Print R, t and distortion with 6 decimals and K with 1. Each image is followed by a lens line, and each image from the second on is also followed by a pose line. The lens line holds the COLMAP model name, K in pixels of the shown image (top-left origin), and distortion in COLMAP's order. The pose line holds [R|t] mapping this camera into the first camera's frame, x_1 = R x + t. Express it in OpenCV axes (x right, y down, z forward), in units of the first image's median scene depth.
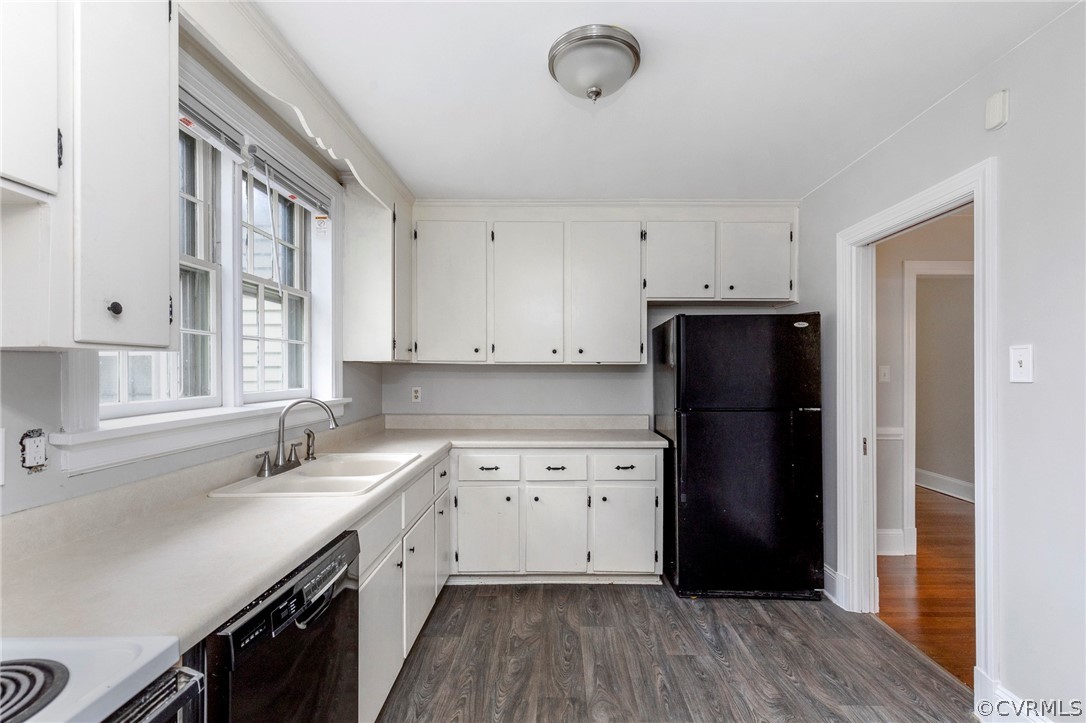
lens RADIAL K [[500.5, 0, 551.9], [0, 500.5, 368.2], [0, 0, 1]] dist [0.001352, 0.000053]
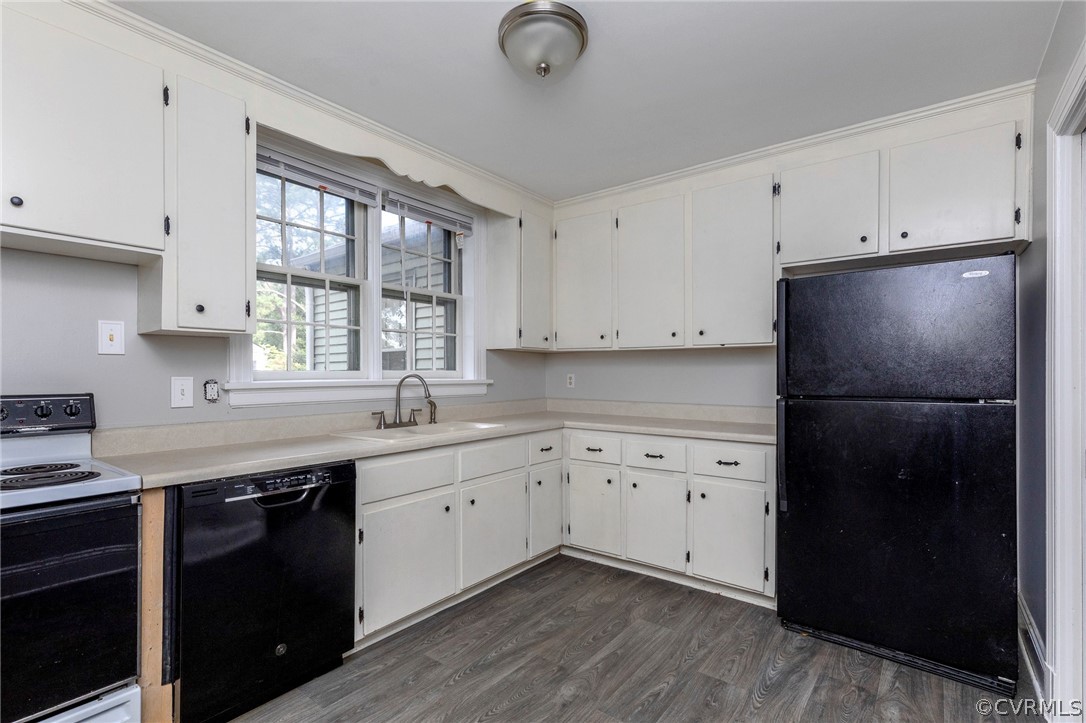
lens RADIAL K [[509.0, 0, 545.0], [0, 509.0, 372.7], [0, 0, 1]] dist [0.002841, 0.000291]
pose [[0.794348, -0.000490, -0.607463, 0.434750], [0.002243, 0.999995, 0.002127, 0.039474], [0.607459, -0.003052, 0.794345, 0.106303]]
